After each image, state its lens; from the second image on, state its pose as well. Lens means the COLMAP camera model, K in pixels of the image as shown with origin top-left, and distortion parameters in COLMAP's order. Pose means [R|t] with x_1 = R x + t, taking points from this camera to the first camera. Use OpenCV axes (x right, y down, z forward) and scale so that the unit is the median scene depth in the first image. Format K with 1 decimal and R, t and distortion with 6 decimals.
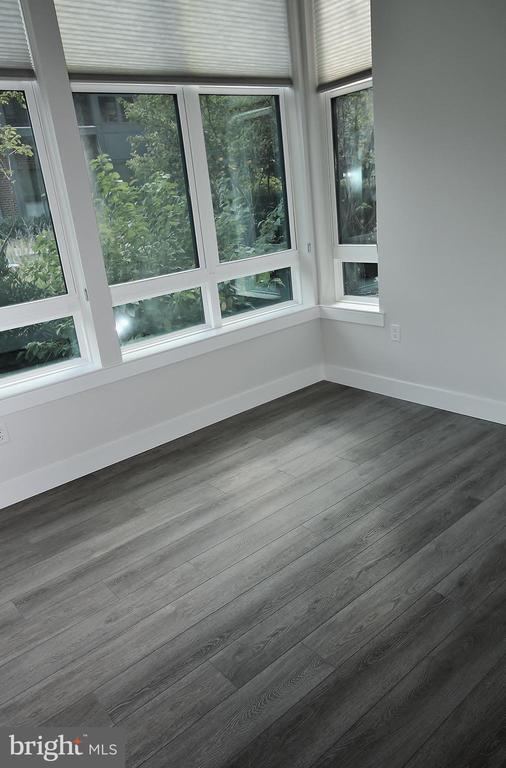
lens RADIAL K [[557.4, 0, 255.7], [0, 557.4, 385.1], [0, 0, 1]] dist [-0.004680, 0.023996]
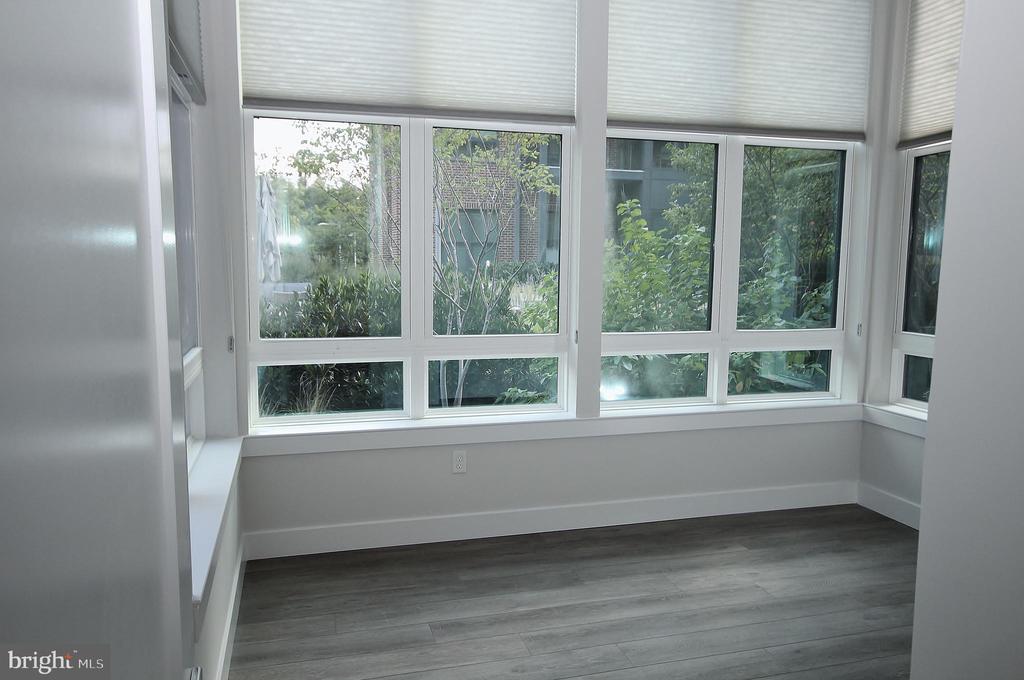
lens RADIAL K [[746.0, 0, 511.3], [0, 746.0, 342.7], [0, 0, 1]] dist [-0.006018, 0.005678]
pose [[0.906281, 0.153142, -0.393958, 0.073251], [-0.232146, 0.959237, -0.161159, 0.060139], [0.353219, 0.237511, 0.904890, -0.133164]]
